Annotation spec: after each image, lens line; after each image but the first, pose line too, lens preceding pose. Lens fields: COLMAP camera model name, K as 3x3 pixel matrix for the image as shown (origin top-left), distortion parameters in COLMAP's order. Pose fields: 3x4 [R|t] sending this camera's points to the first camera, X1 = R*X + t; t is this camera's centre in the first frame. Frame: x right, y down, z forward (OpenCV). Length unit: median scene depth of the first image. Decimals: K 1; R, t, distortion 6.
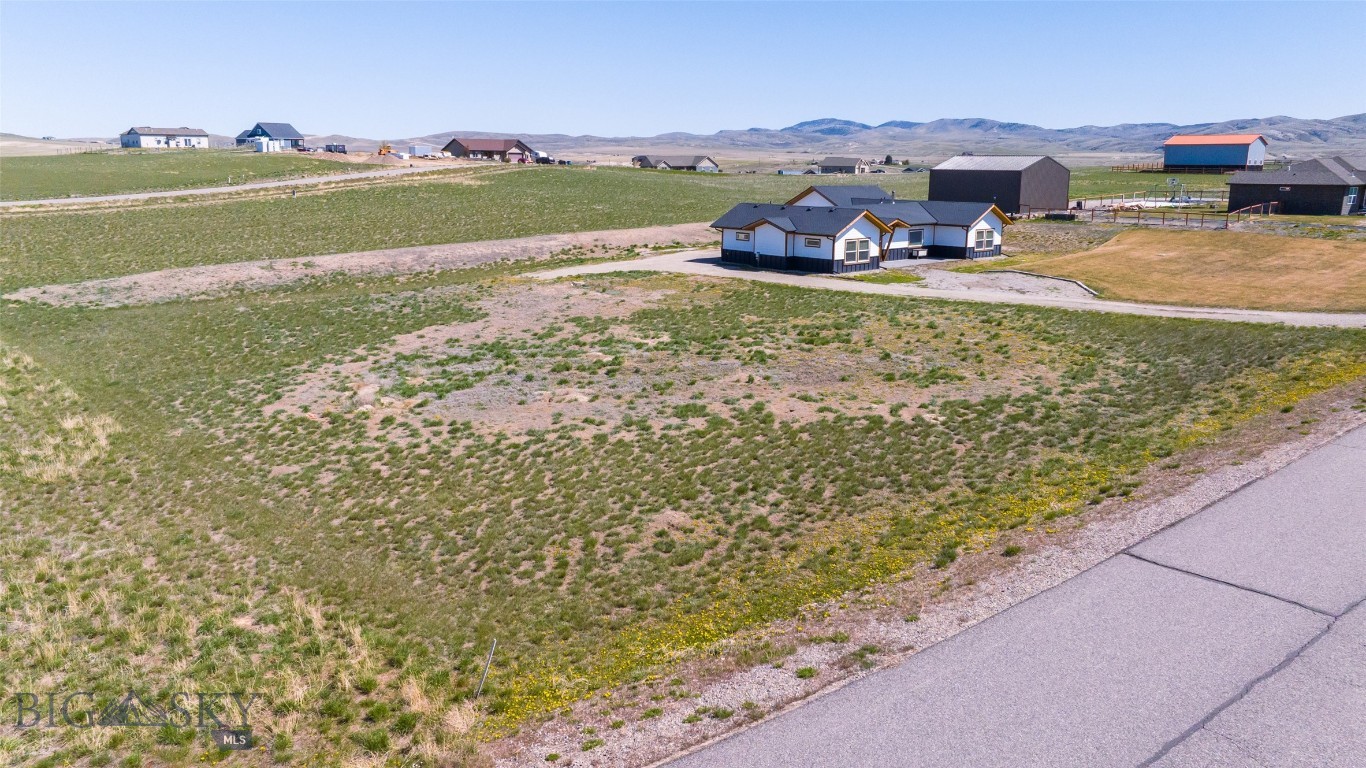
lens RADIAL K [[961.2, 0, 690.2], [0, 961.2, 380.1], [0, 0, 1]] dist [-0.017237, -0.006036]
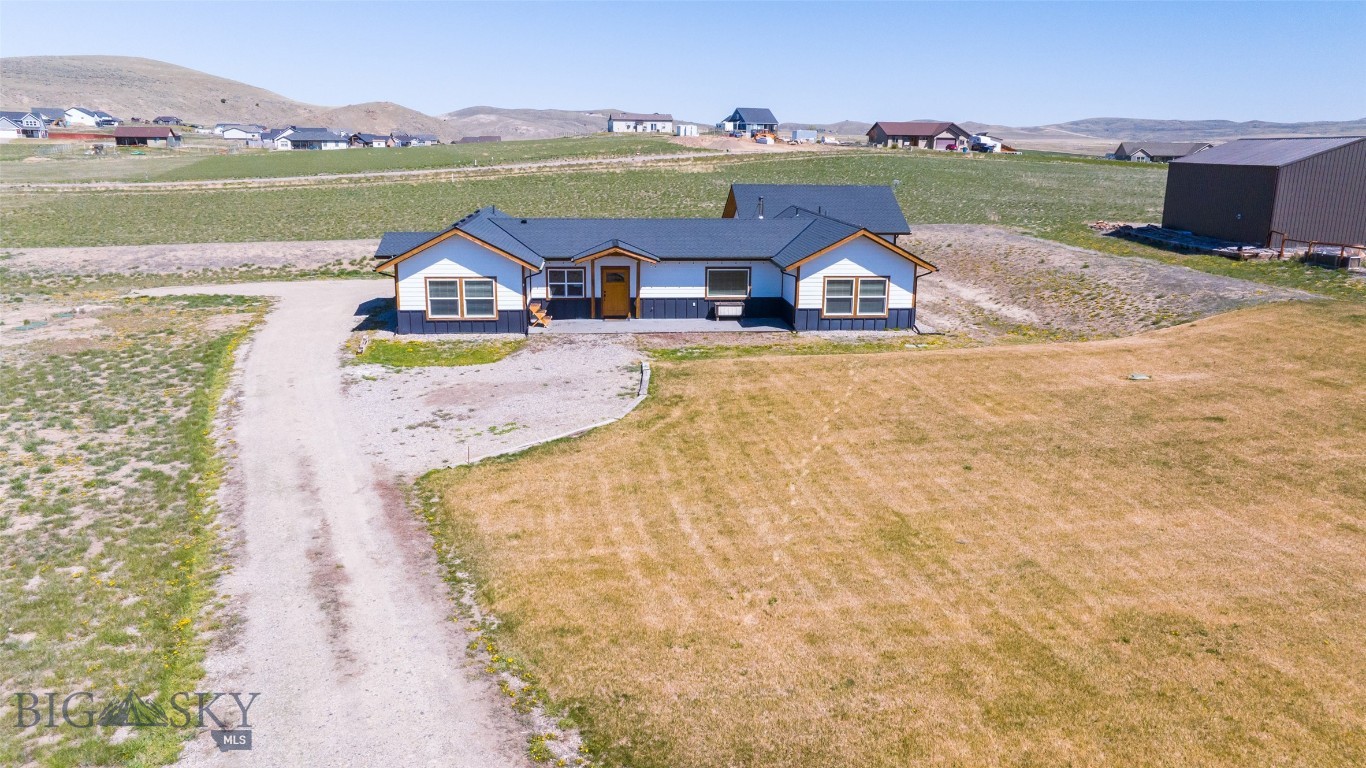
lens RADIAL K [[961.2, 0, 690.2], [0, 961.2, 380.1], [0, 0, 1]] dist [-0.017237, -0.006036]
pose [[0.806715, 0.143483, -0.573257, 0.766242], [-0.136123, 0.989107, 0.056010, -0.168680], [0.575049, 0.032850, 0.817459, 0.750192]]
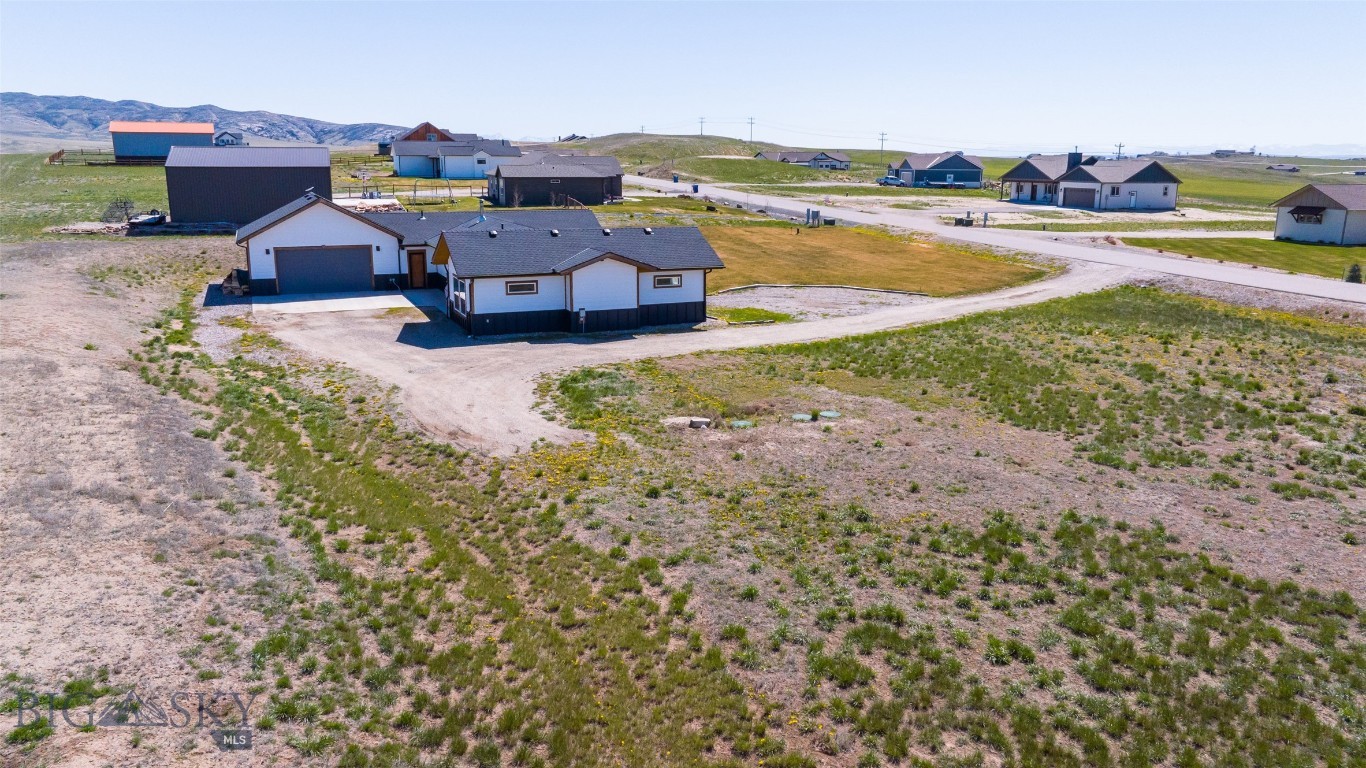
lens RADIAL K [[965.3, 0, 687.4], [0, 965.3, 375.9], [0, 0, 1]] dist [-0.019506, -0.002461]
pose [[0.298939, -0.211224, 0.930602, -0.622740], [0.204097, 0.966782, 0.153874, -0.220253], [-0.932191, 0.143934, 0.332119, 0.946996]]
